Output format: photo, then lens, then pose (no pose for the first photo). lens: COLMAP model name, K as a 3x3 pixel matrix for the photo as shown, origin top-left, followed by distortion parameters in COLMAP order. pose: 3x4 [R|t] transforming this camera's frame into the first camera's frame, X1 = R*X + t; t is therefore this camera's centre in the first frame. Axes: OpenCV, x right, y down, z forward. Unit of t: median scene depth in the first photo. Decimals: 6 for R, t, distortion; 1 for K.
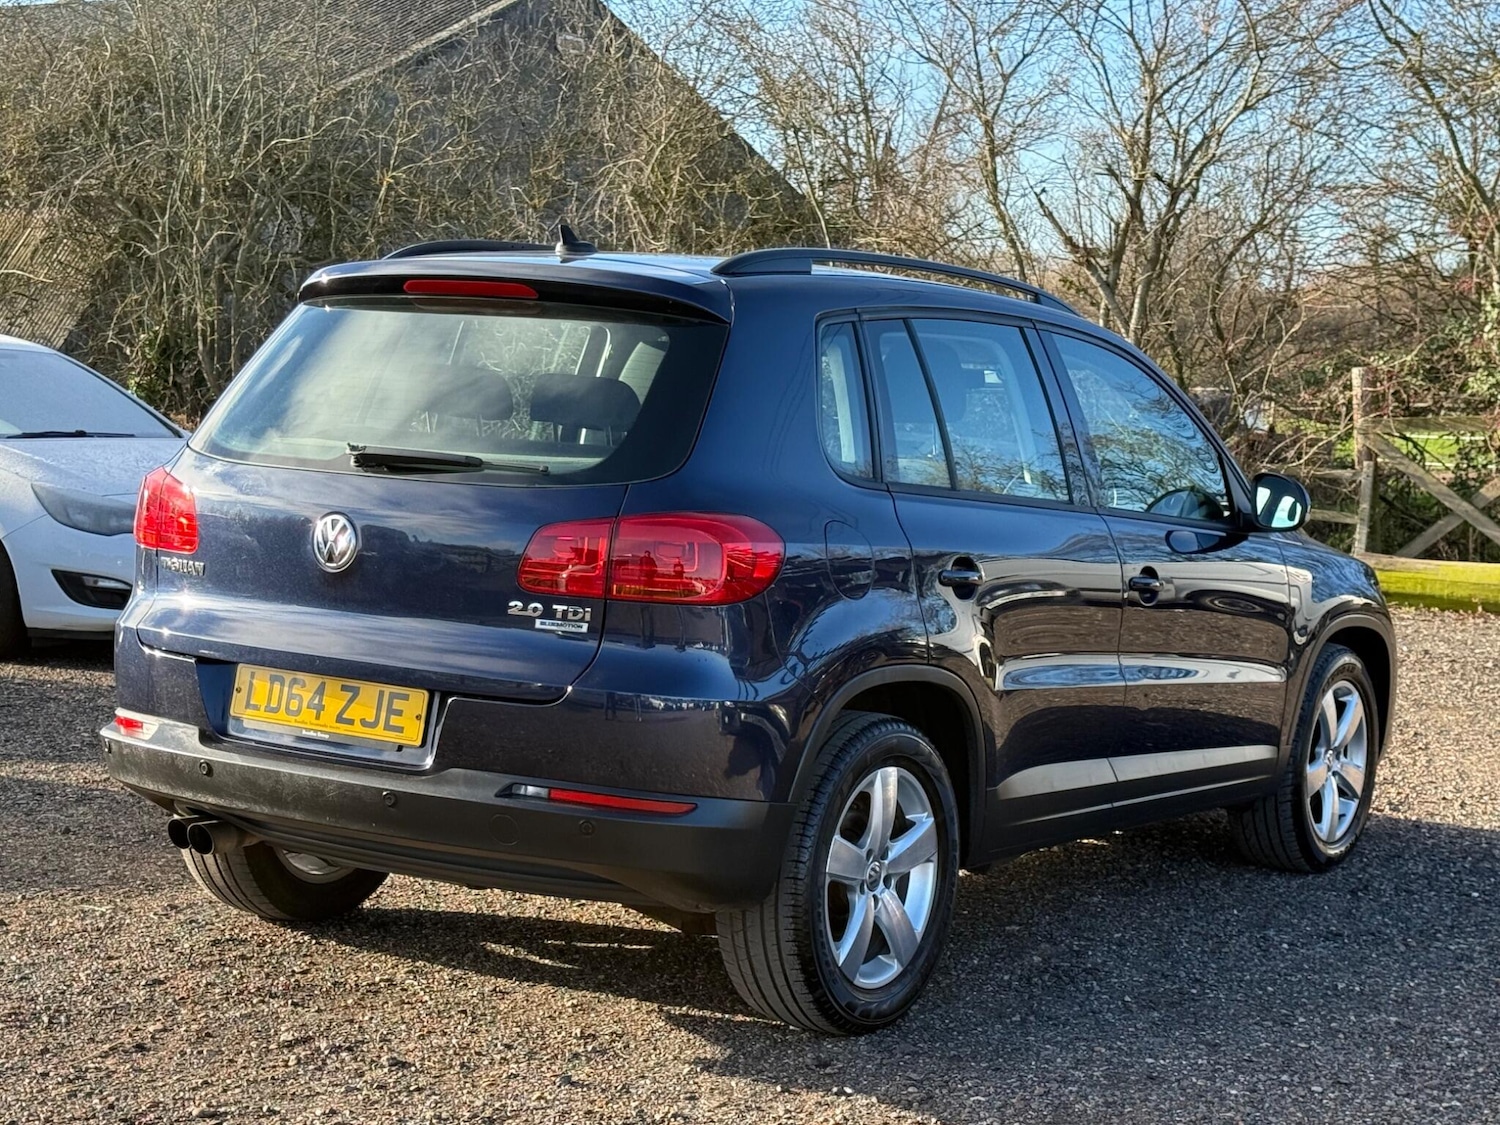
lens RADIAL K [[2638.5, 0, 757.7], [0, 2638.5, 580.0], [0, 0, 1]] dist [0.151894, -0.076511]
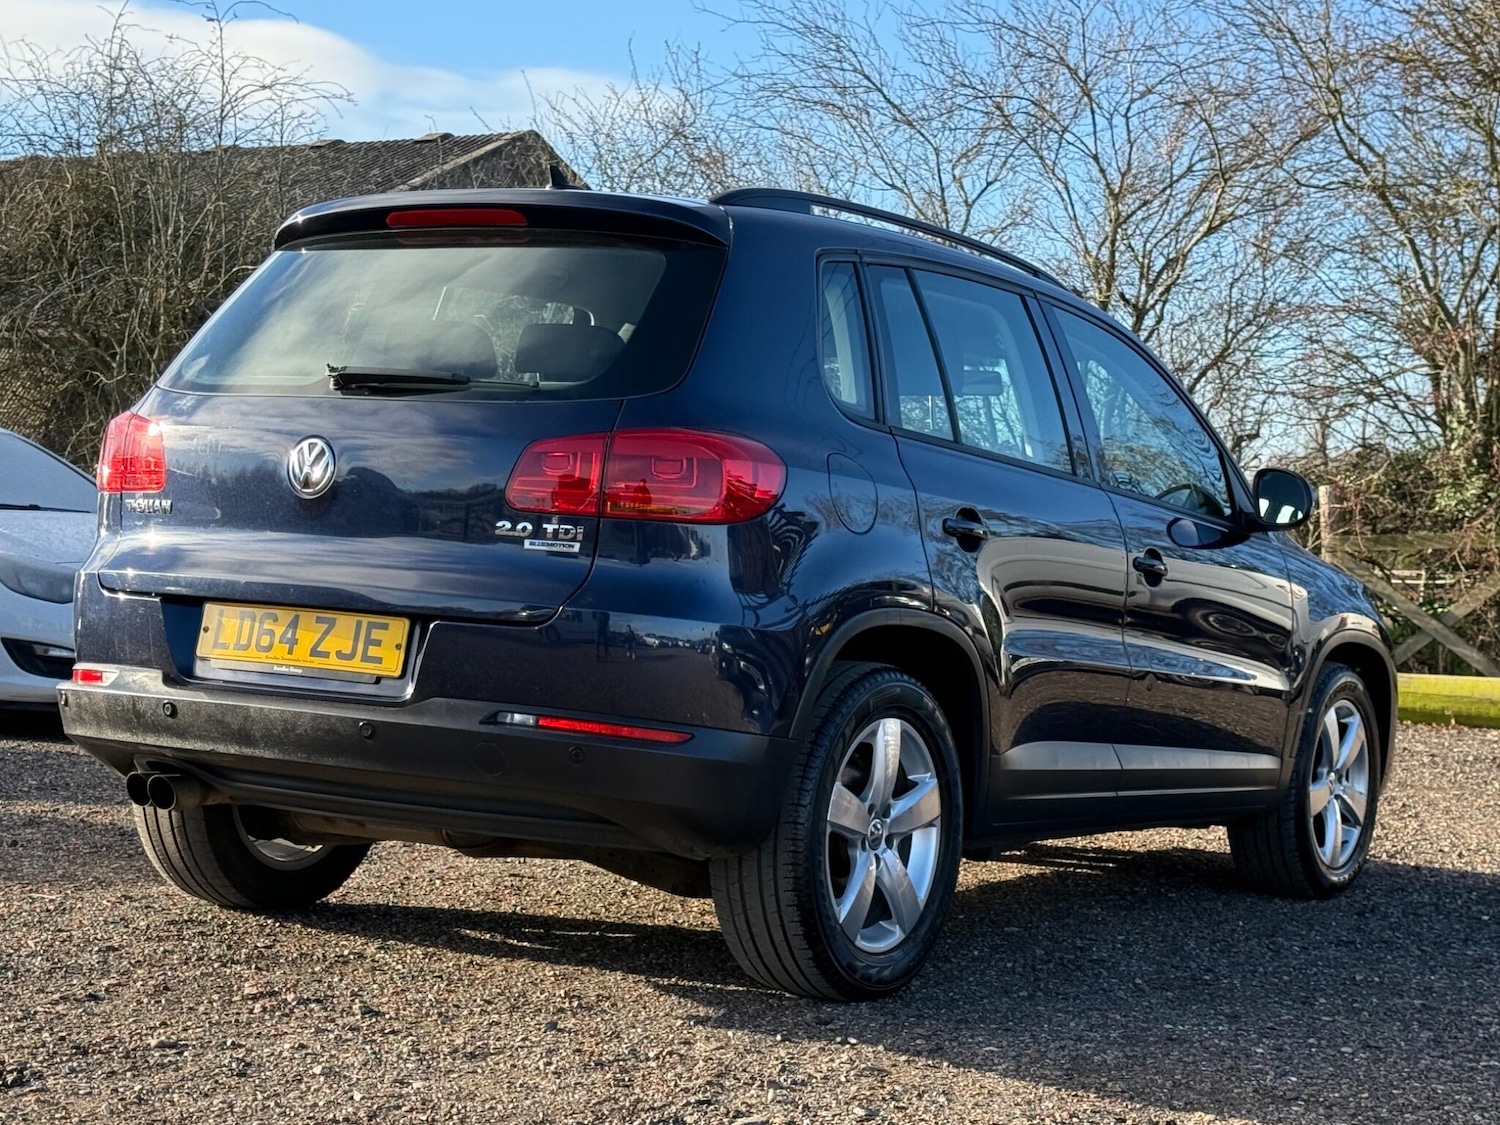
lens RADIAL K [[2638.8, 0, 768.6], [0, 2638.8, 571.8], [0, 0, 1]] dist [0.159284, -0.125314]
pose [[0.999723, 0.007178, 0.022405, -0.016076], [-0.005536, 0.997353, -0.072504, 0.086246], [-0.022866, 0.072360, 0.997116, 0.048710]]
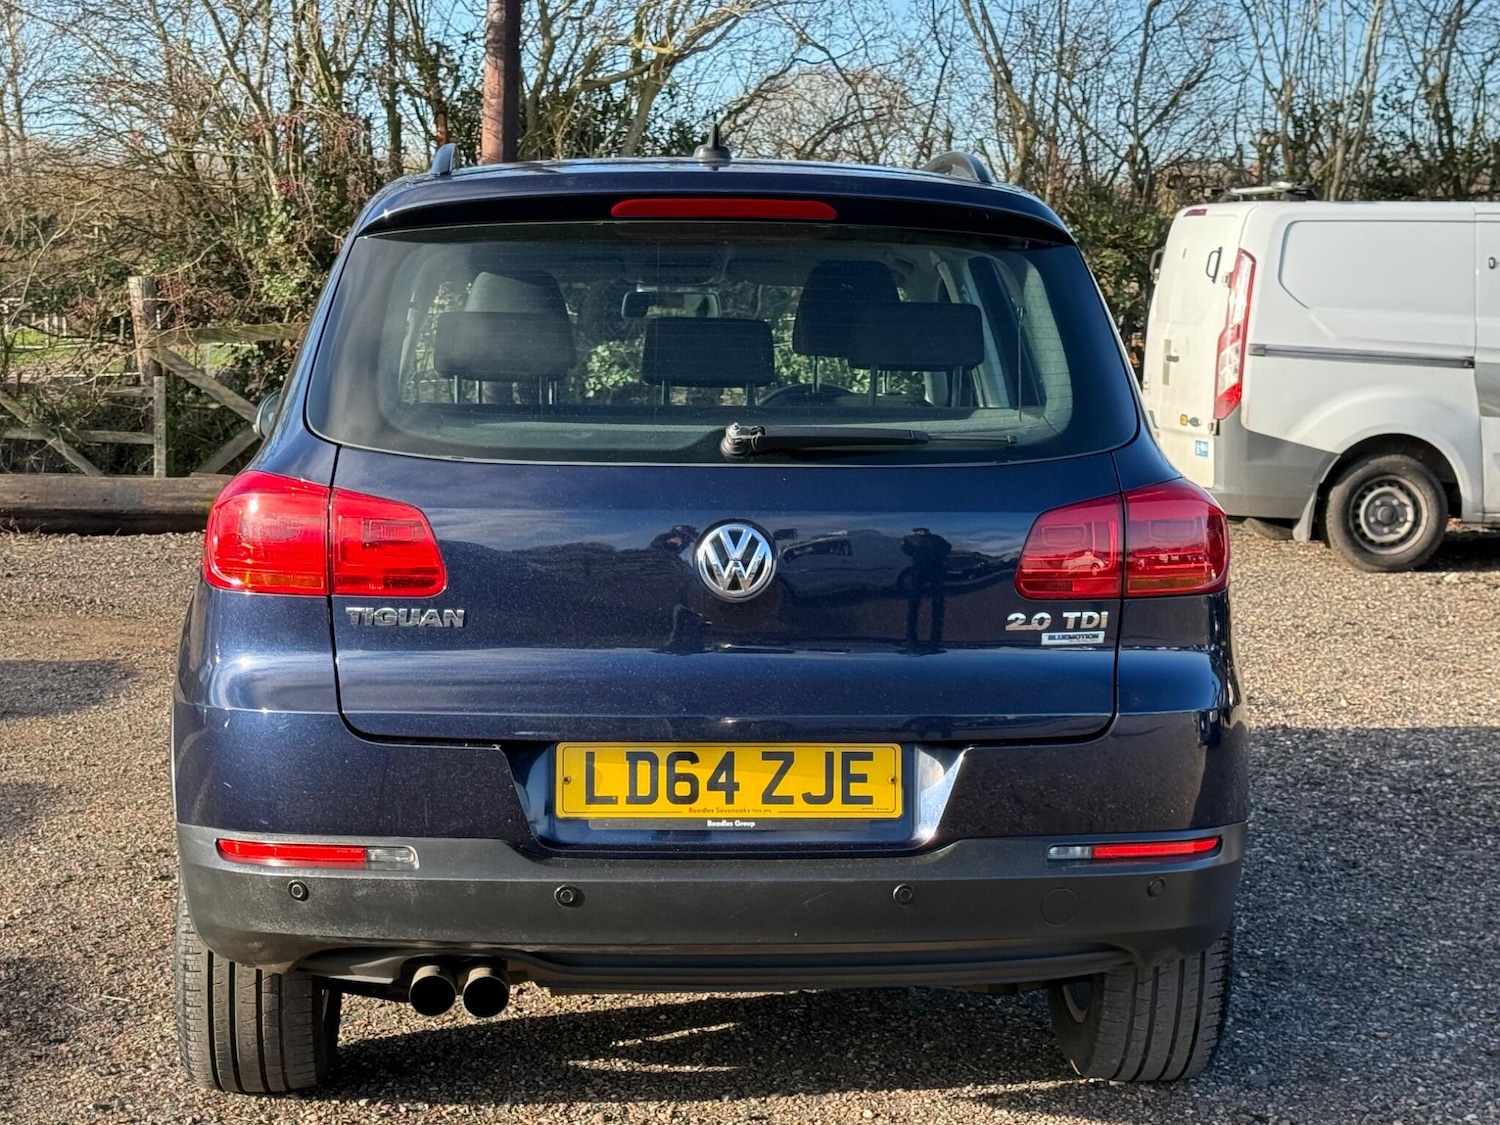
lens RADIAL K [[2638.5, 0, 757.7], [0, 2638.5, 580.0], [0, 0, 1]] dist [0.151894, -0.076511]
pose [[0.799345, -0.101643, 0.592213, -0.555854], [0.079804, 0.994816, 0.063026, -0.051494], [-0.595549, -0.003118, 0.803313, 0.387125]]
